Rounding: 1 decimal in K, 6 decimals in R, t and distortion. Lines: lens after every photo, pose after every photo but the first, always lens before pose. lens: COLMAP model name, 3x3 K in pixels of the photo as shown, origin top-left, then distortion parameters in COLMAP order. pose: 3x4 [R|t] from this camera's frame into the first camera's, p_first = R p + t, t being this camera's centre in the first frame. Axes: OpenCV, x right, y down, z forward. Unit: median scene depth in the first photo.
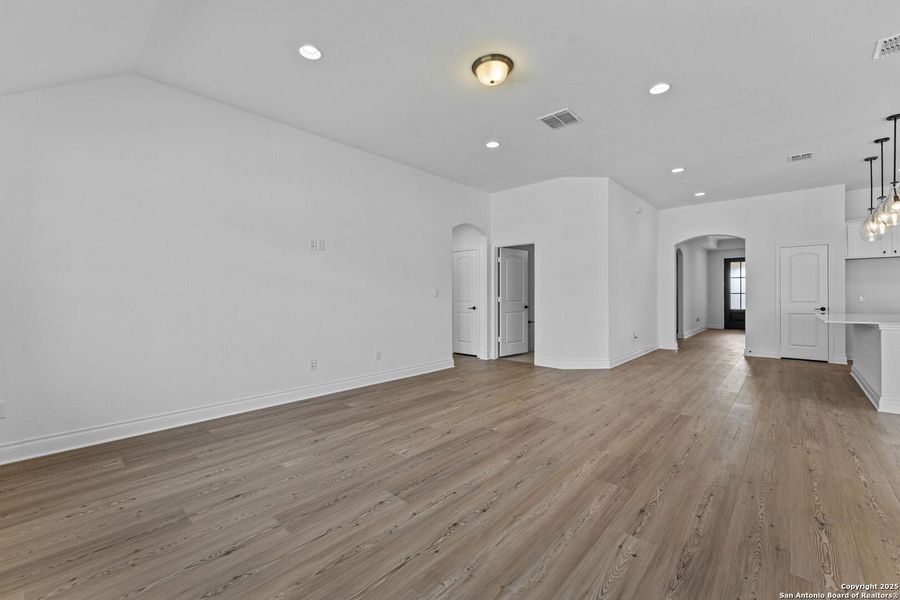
lens RADIAL K [[368.4, 0, 445.3], [0, 368.4, 296.3], [0, 0, 1]] dist [-0.000518, -0.000101]
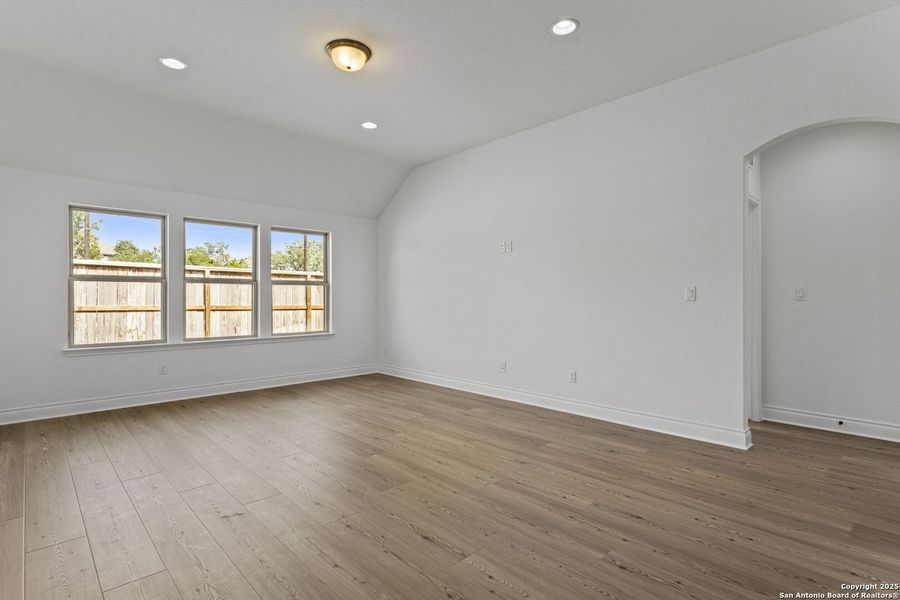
lens RADIAL K [[440.5, 0, 447.2], [0, 440.5, 293.7], [0, 0, 1]] dist [-0.002643, -0.000489]
pose [[-0.051125, -0.005628, -0.998676, 0.998164], [-0.001038, 0.999984, -0.005582, -0.006418], [0.998692, 0.000751, -0.051130, 1.067324]]
